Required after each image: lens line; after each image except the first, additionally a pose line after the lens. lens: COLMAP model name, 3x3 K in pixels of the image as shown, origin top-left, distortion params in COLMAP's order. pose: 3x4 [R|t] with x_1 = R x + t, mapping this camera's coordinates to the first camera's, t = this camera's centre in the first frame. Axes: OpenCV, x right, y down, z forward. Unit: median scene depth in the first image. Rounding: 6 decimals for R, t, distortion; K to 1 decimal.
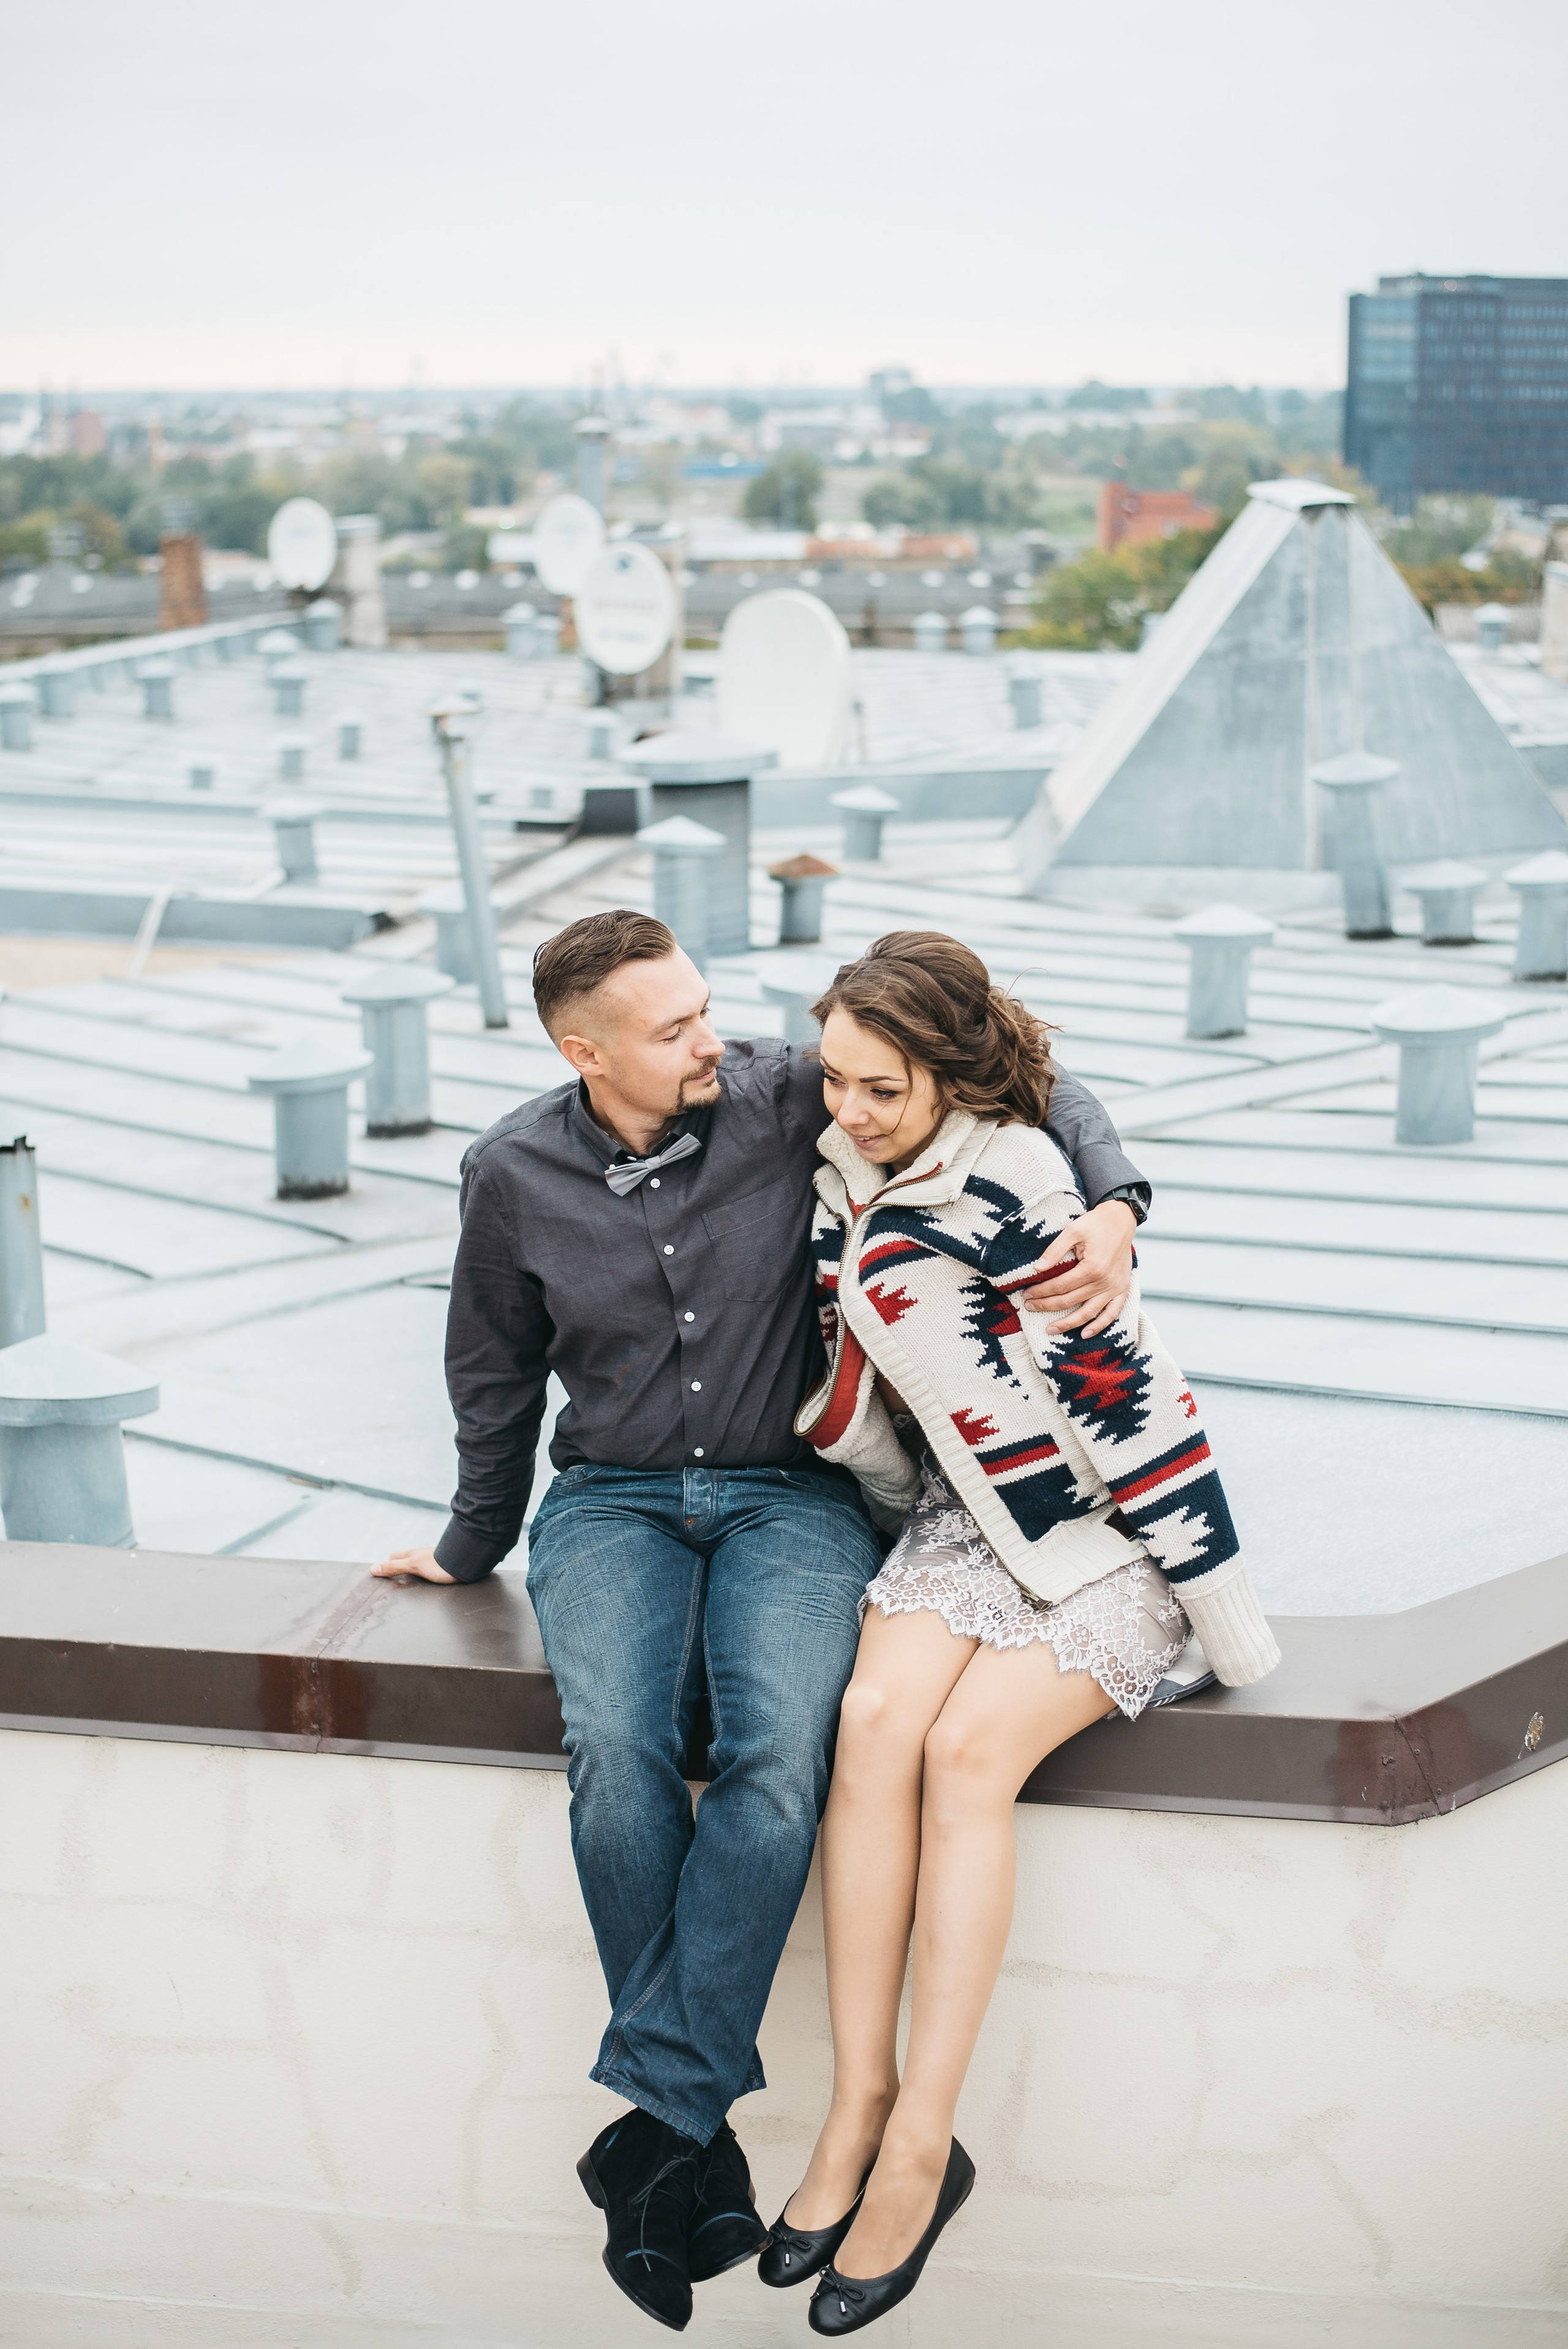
lens RADIAL K [[3442.7, 0, 859.0], [0, 3442.7, 1176.1], [0, 0, 1]] dist [-0.088922, 0.010196]
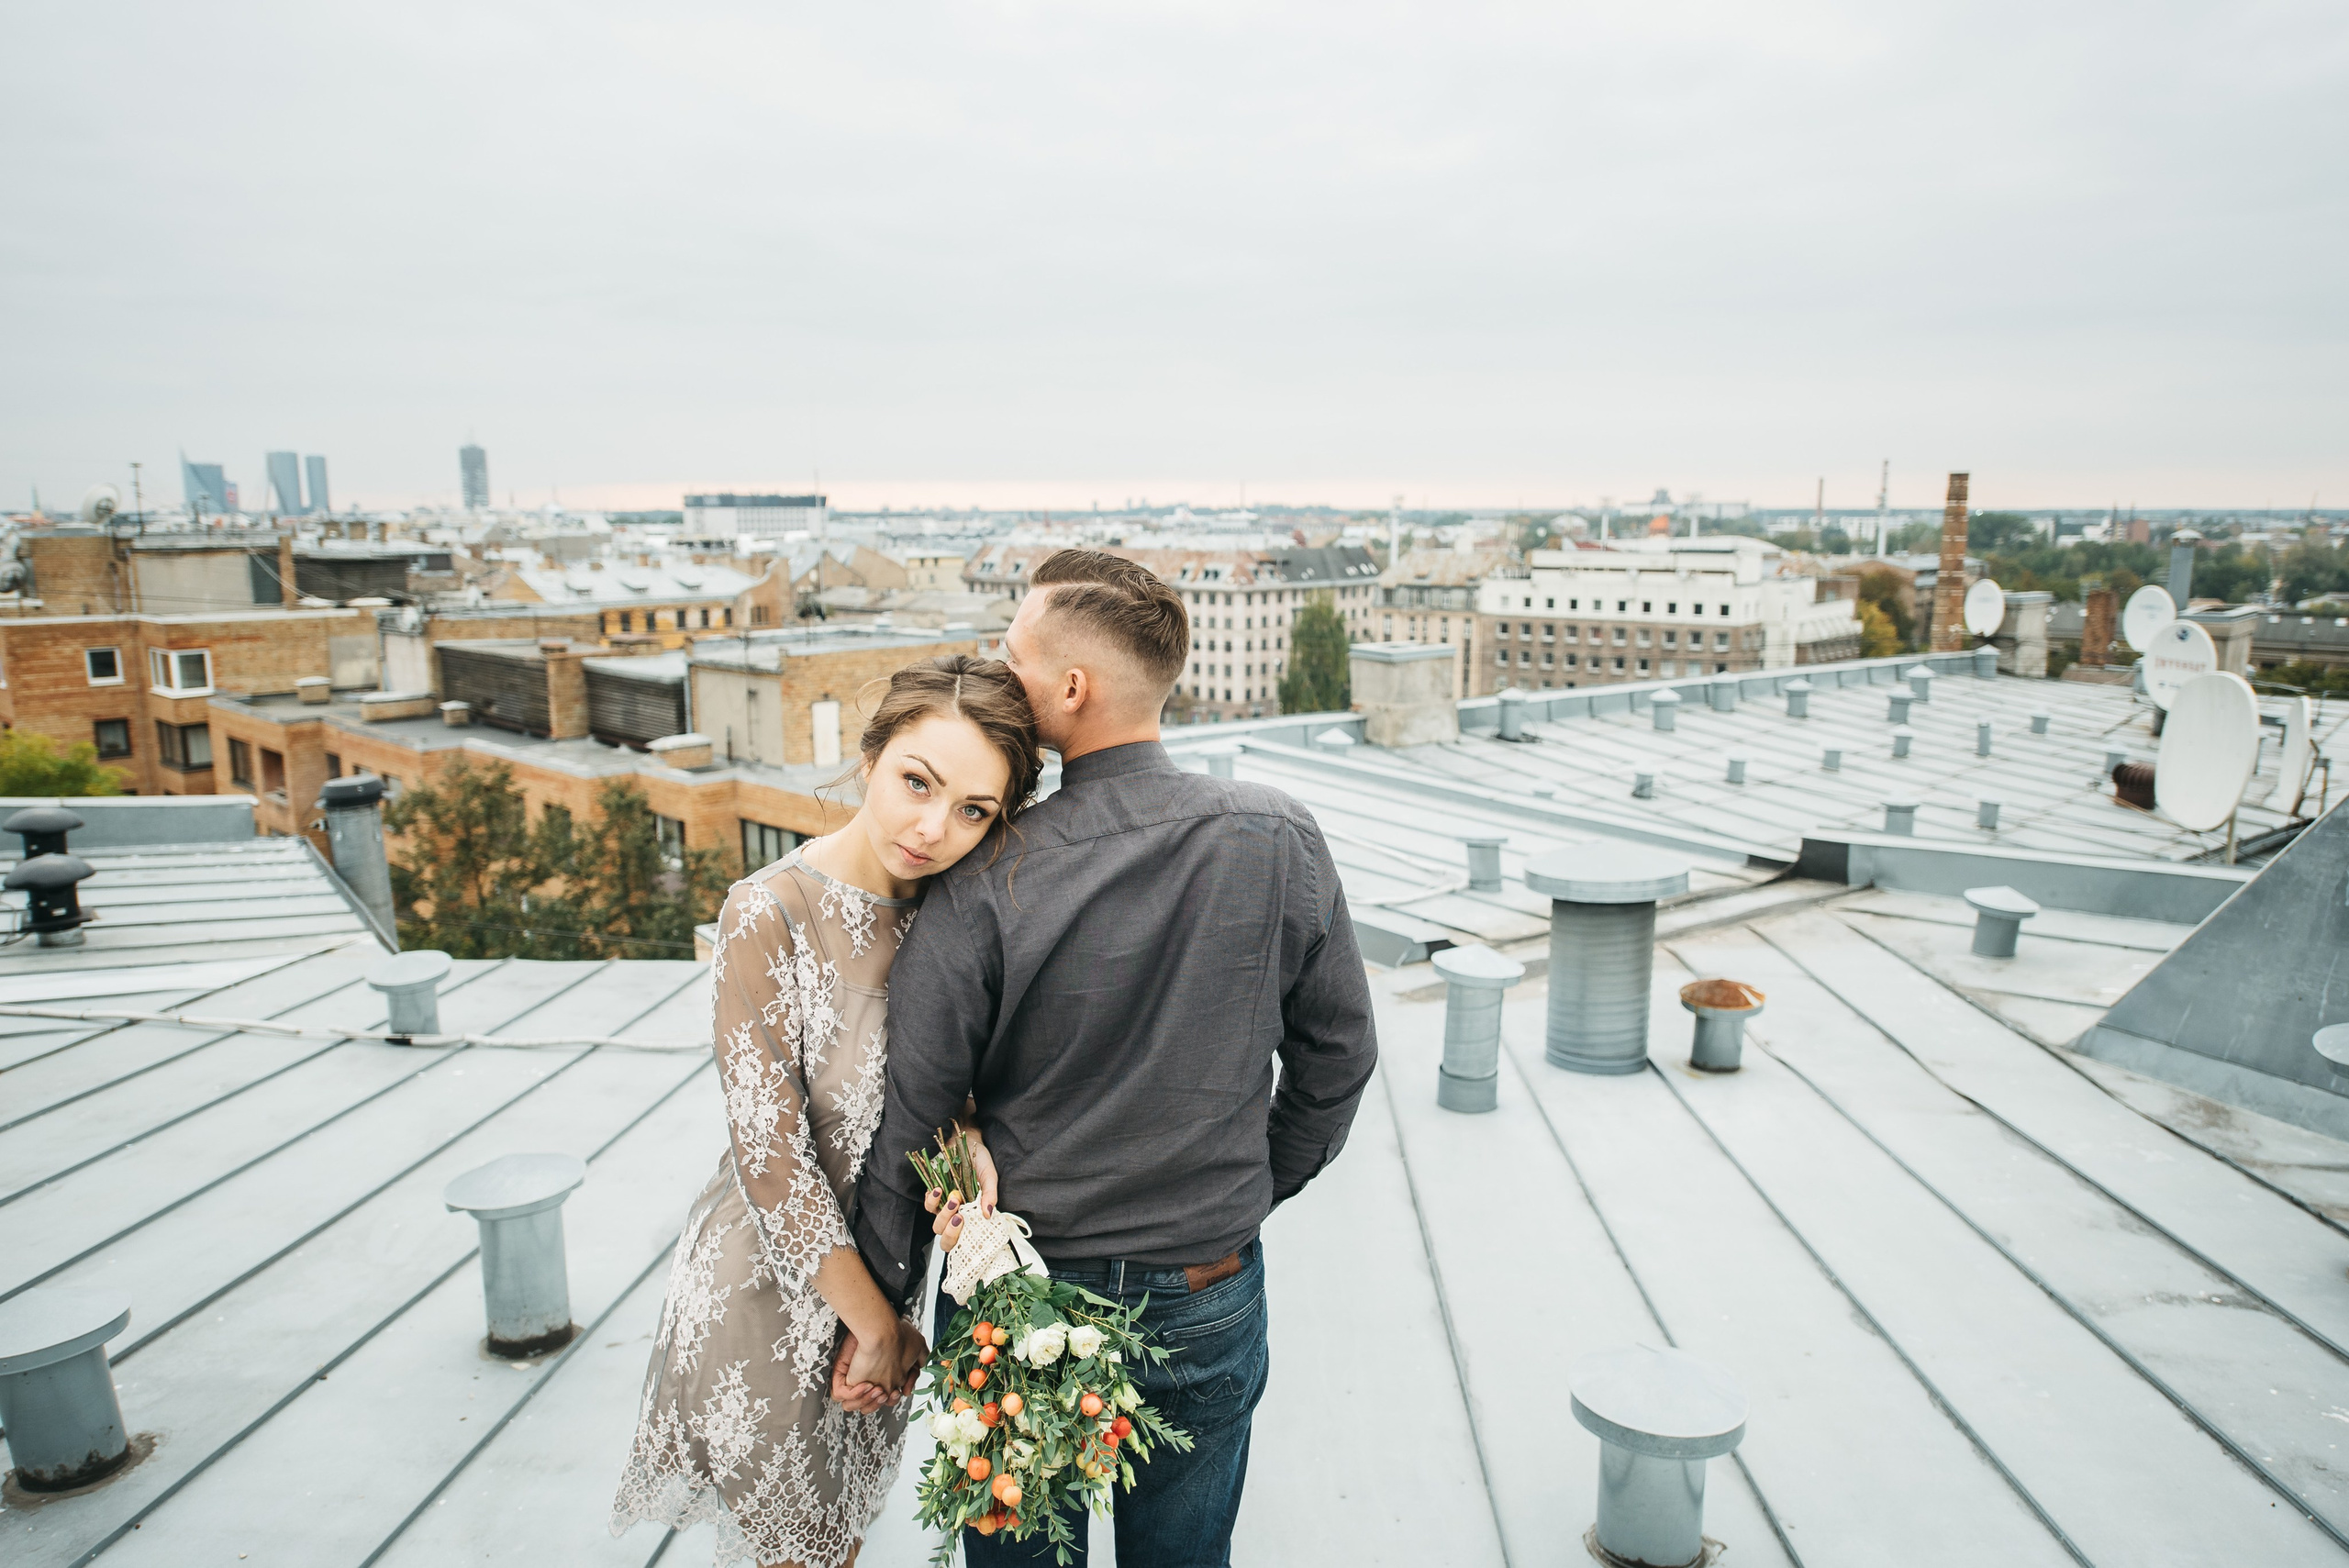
lens RADIAL K [[1562.6, 0, 1174.5], [0, 1562.6, 784.0], [0, 0, 1]] dist [0.001239, -0.001593]
pose [[0.713543, 0.120540, -0.690164, 0.088578], [-0.156668, 0.987595, 0.010512, -0.066574], [0.682870, 0.100626, 0.723577, 0.294108]]
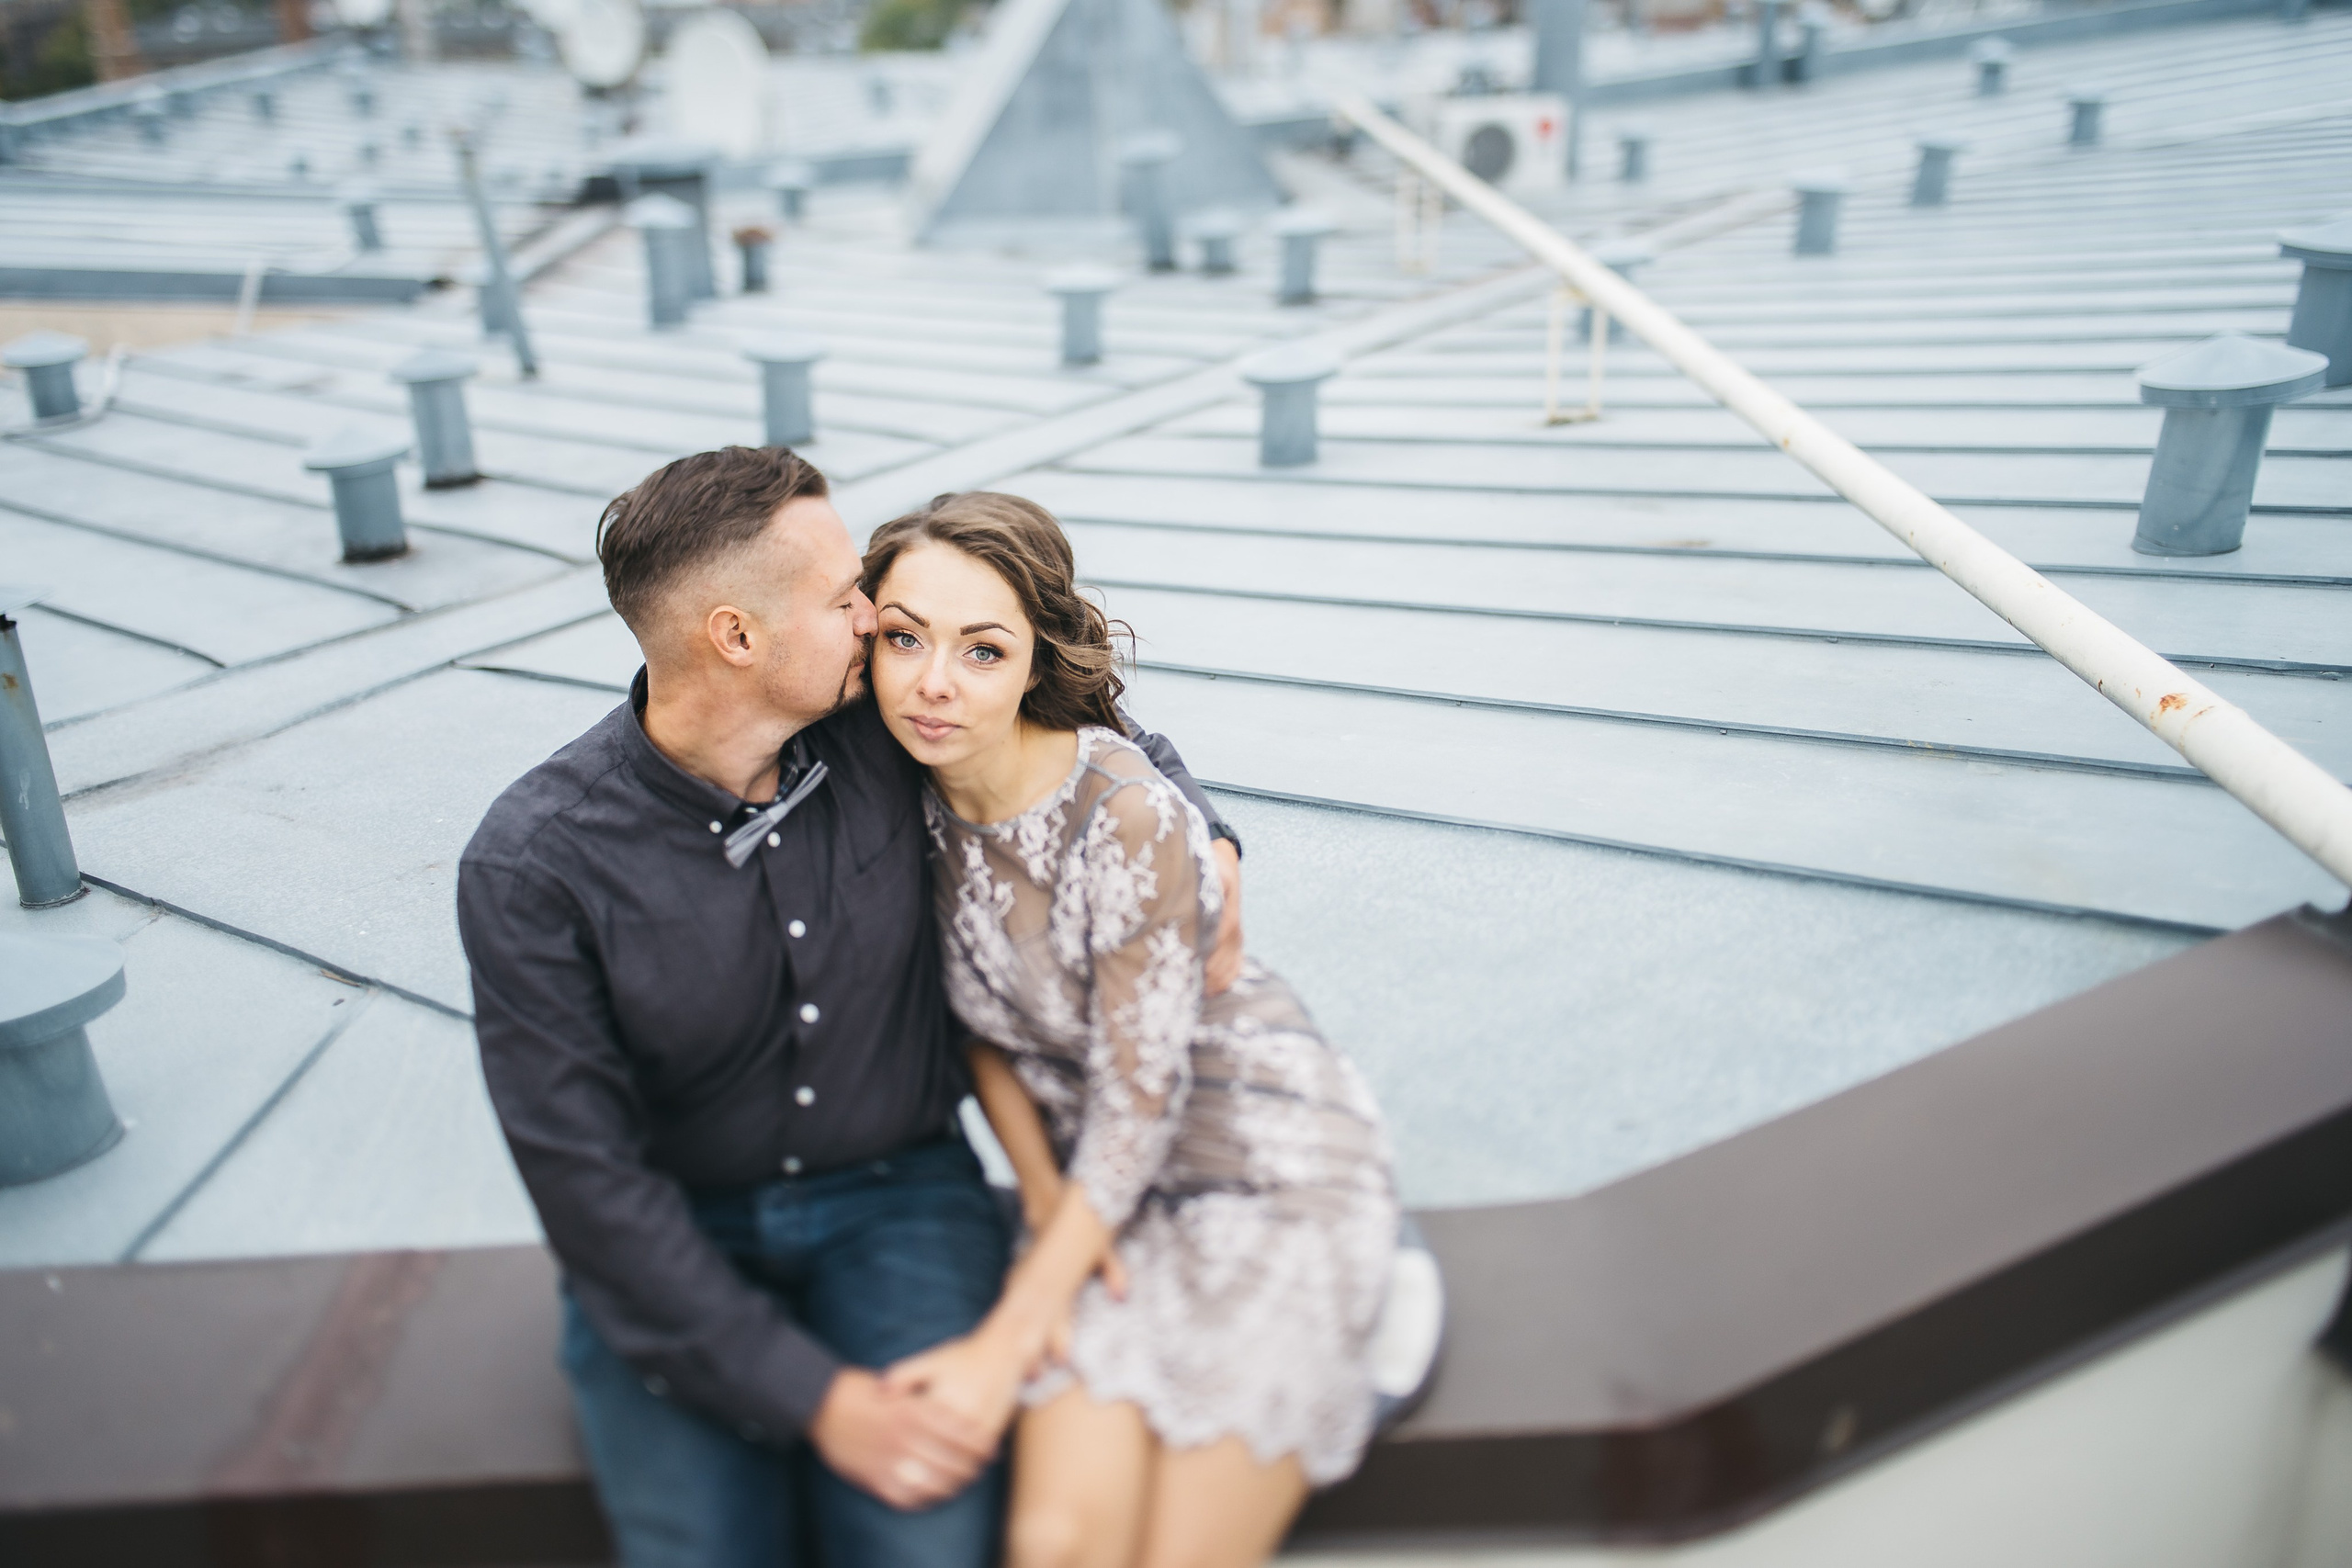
lens RADIAL K [[1929.3, 0, 1233.7], [0, 1929.3, 781.4], [0, 0, 1]] dist [0.009095, 0.001701]
pose [[0.974198, -0.097322, 0.203634, -0.003989], [0.053097, 0.975757, 0.212319, -0.014910], [-0.219360, -0.196028, 0.955748, 0.089315]]
